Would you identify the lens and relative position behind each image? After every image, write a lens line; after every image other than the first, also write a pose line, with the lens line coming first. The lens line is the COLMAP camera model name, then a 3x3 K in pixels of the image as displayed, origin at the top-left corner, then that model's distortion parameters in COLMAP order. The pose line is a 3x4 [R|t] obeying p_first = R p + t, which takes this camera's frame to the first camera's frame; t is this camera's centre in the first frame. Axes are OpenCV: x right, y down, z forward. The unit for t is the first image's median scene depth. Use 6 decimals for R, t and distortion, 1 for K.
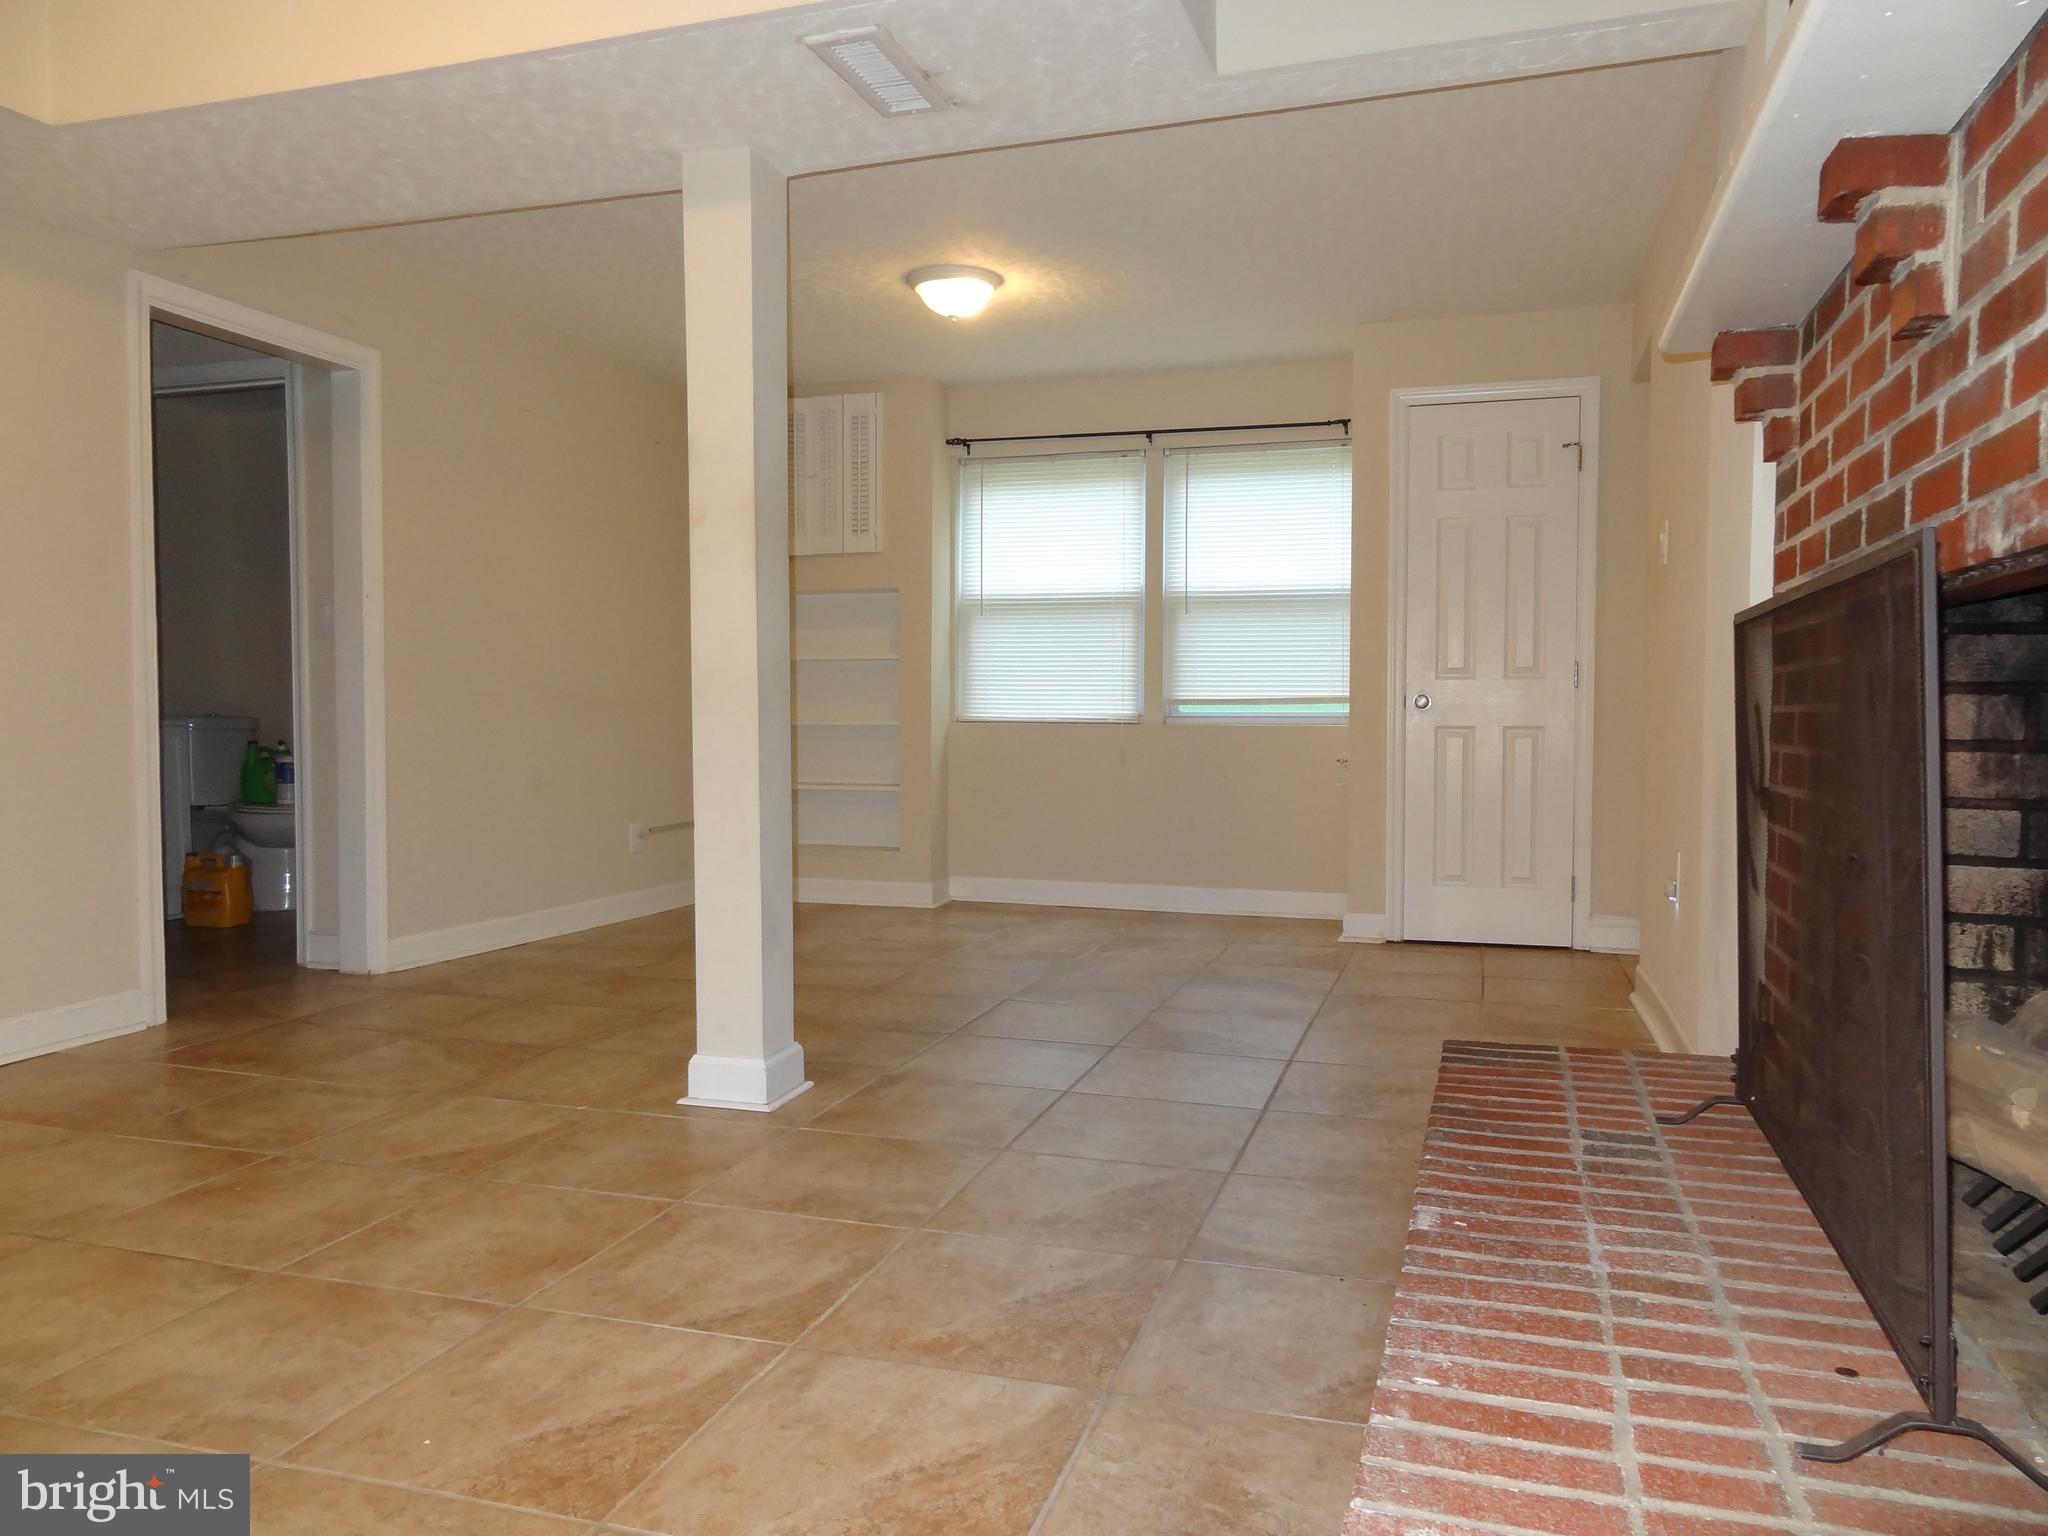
lens RADIAL K [[1434.8, 0, 1031.3], [0, 1434.8, 754.9], [0, 0, 1]] dist [0.001866, 0.005790]
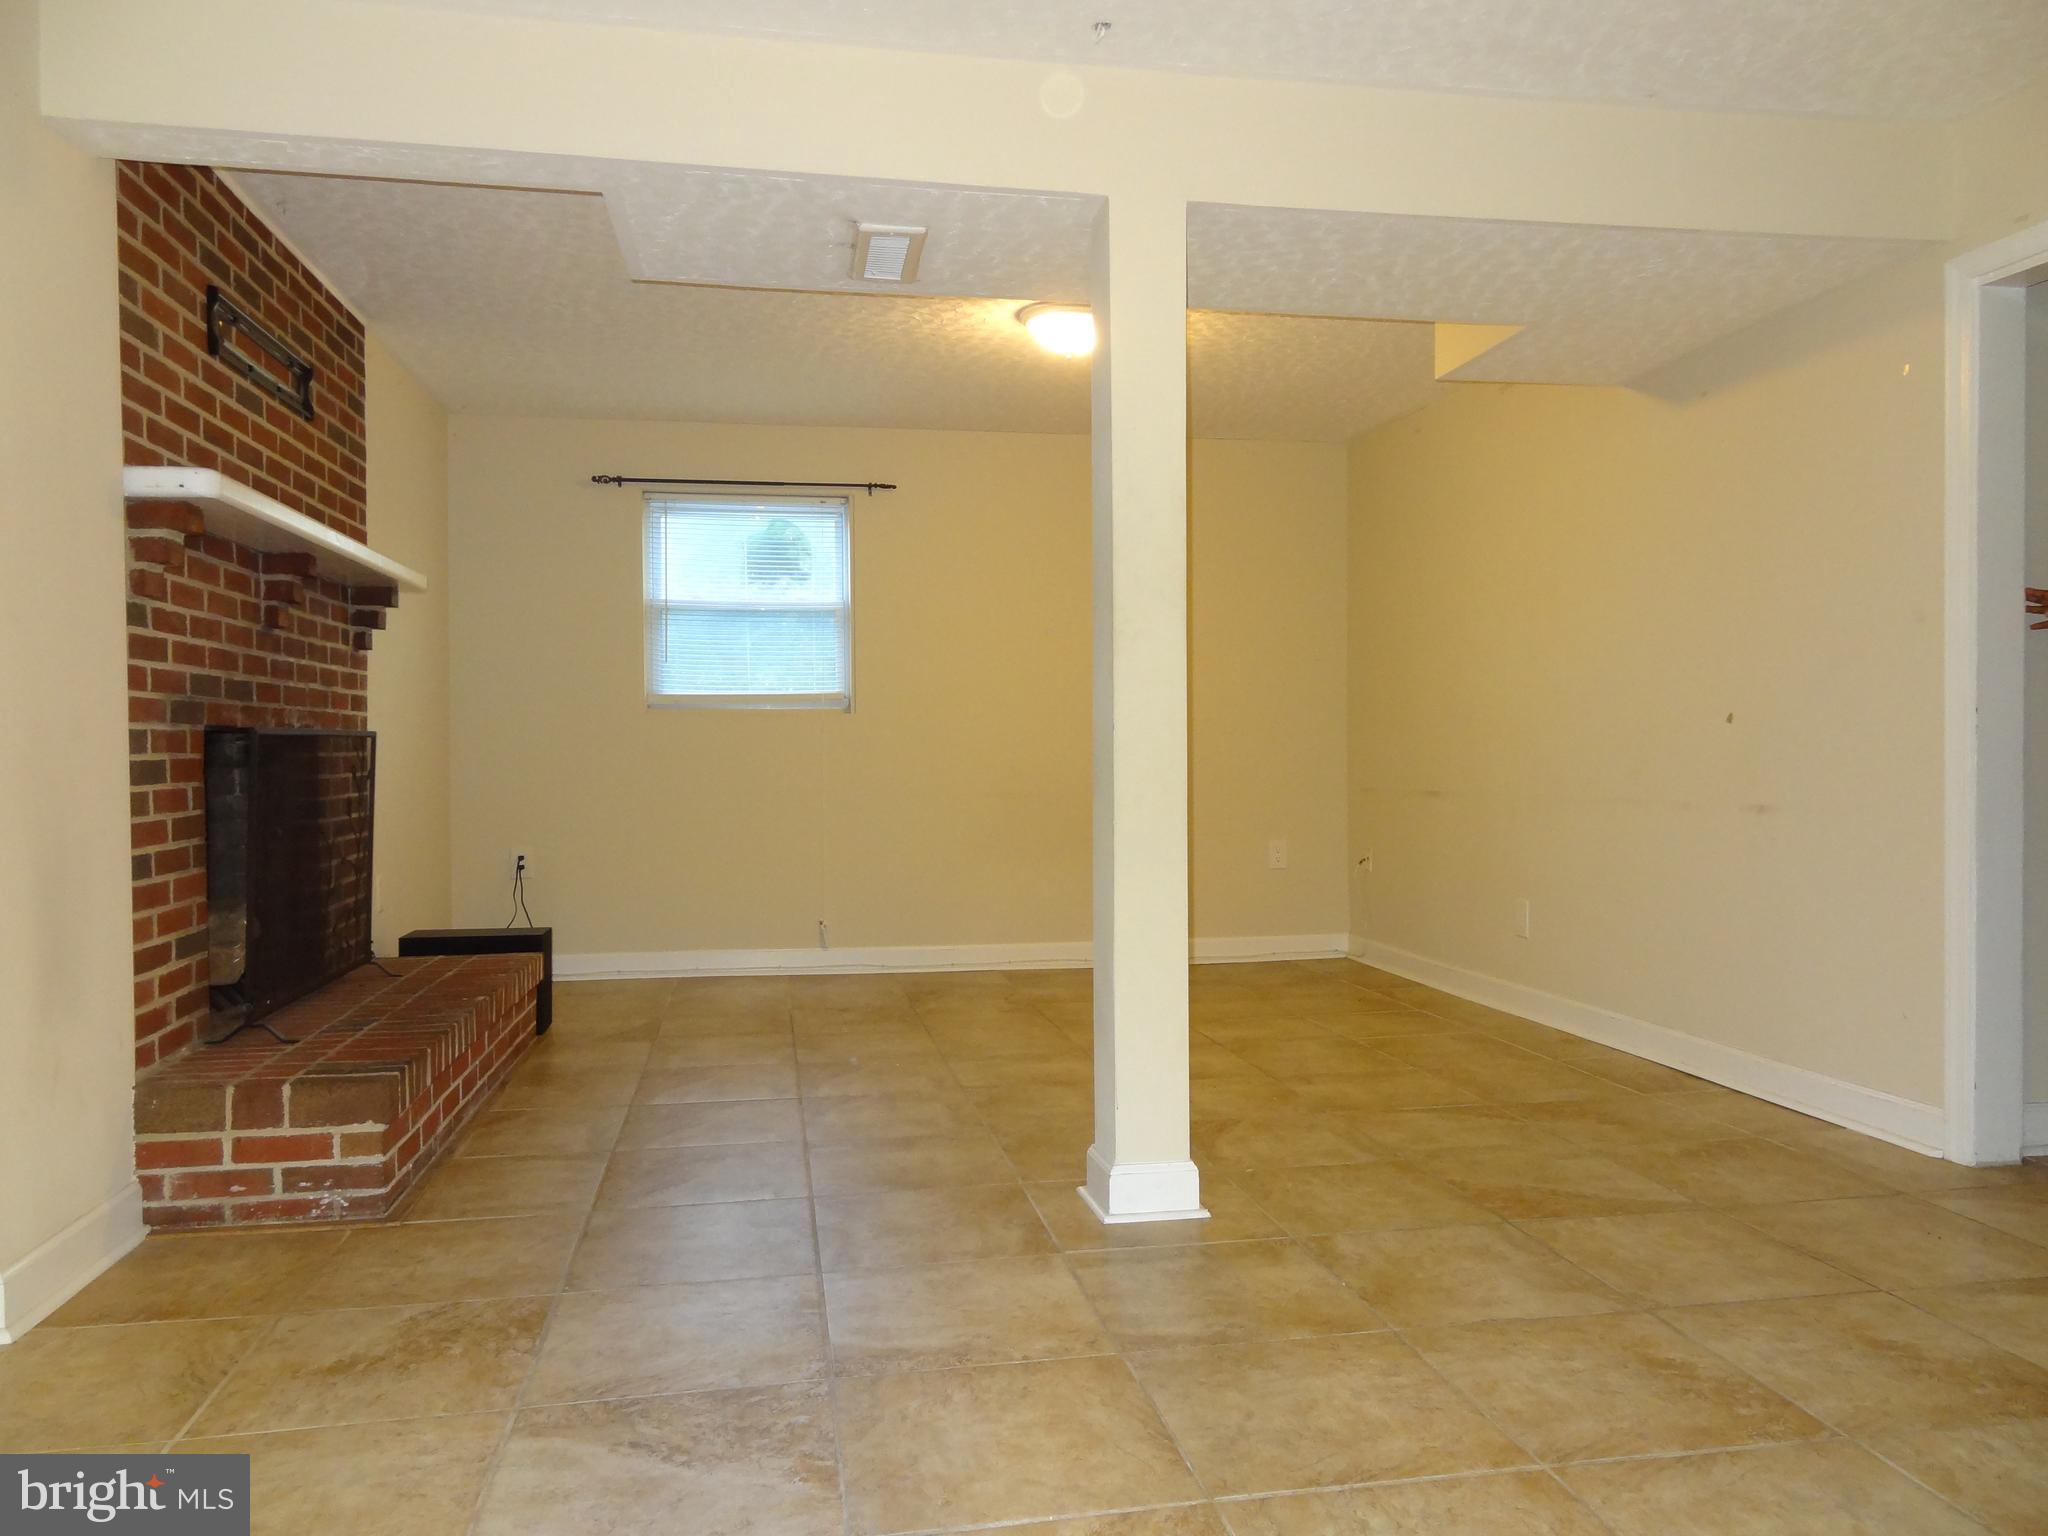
lens RADIAL K [[1429.1, 0, 1029.6], [0, 1429.1, 772.5], [0, 0, 1]] dist [0.002962, 0.007059]
pose [[-0.881124, 0.011871, -0.472736, 0.305494], [-0.010989, 0.998901, 0.045565, -0.083404], [0.472758, 0.045343, -0.880025, 1.811851]]
